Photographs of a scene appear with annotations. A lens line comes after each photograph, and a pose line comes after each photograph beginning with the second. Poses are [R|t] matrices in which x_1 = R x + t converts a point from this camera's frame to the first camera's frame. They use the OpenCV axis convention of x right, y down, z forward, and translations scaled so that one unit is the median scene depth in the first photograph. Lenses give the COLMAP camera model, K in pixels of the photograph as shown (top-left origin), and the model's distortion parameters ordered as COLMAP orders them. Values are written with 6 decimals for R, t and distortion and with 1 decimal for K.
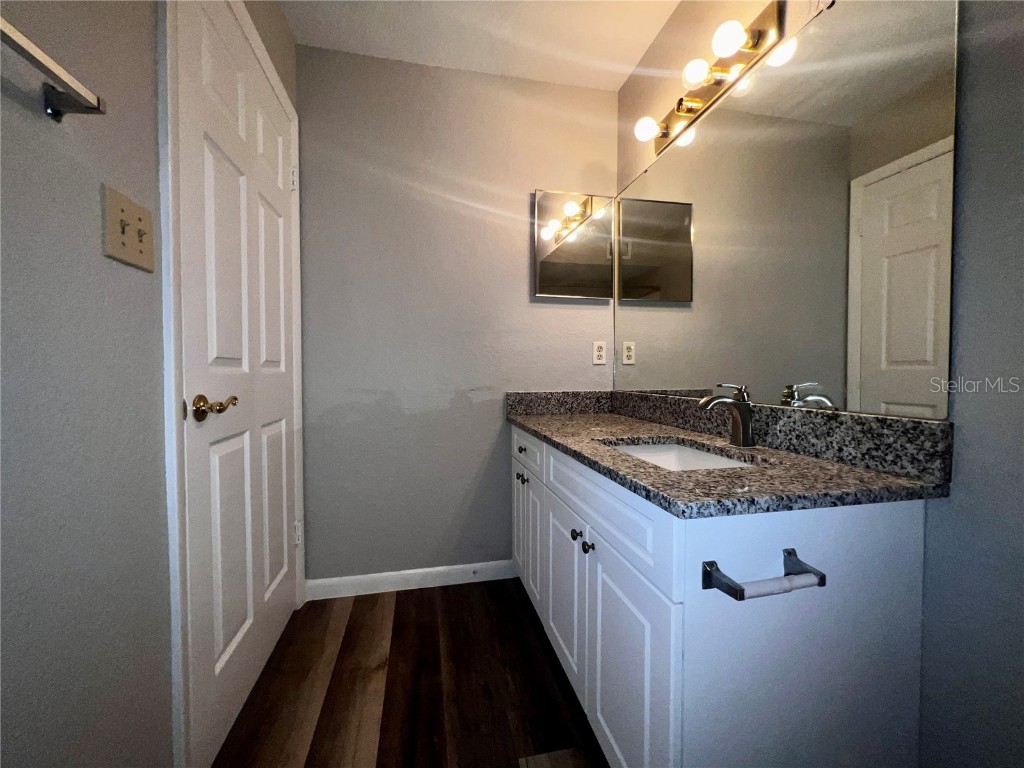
lens RADIAL K [[410.9, 0, 511.1], [0, 410.9, 382.0], [0, 0, 1]] dist [-0.004265, 0.001004]
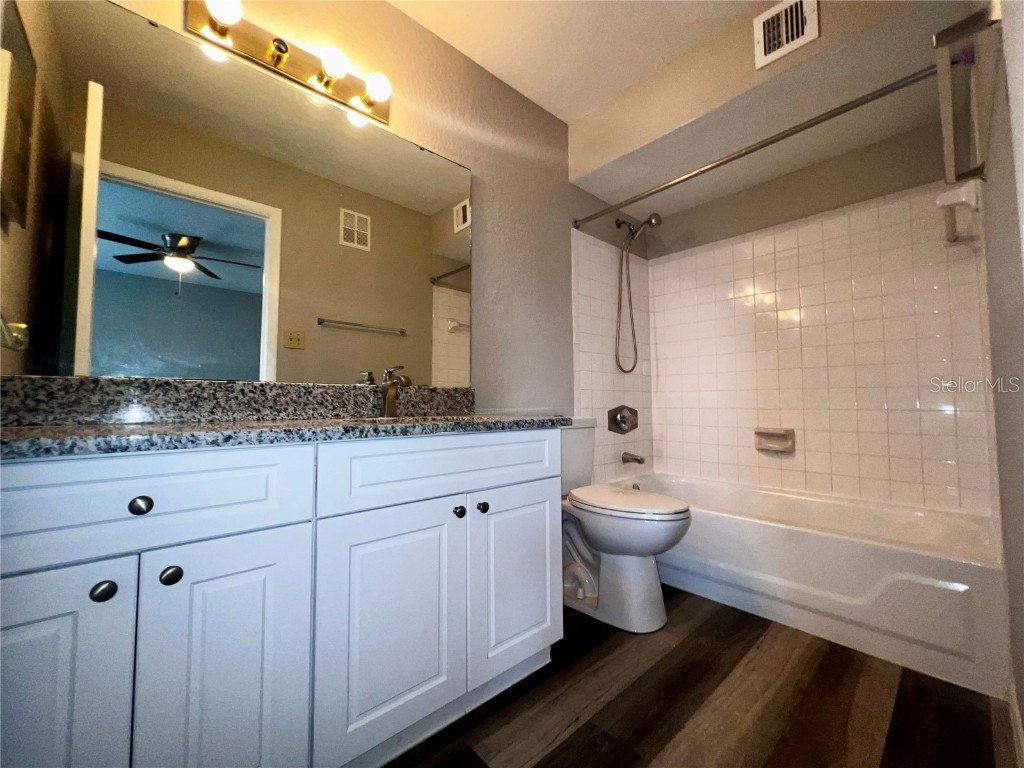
lens RADIAL K [[410.9, 0, 516.2], [0, 410.9, 385.1], [0, 0, 1]] dist [-0.004265, 0.001004]
pose [[-0.505184, 0.041194, 0.862028, -0.882239], [0.025646, 0.999136, -0.032717, 0.134951], [-0.862631, 0.005579, -0.505804, 1.627740]]
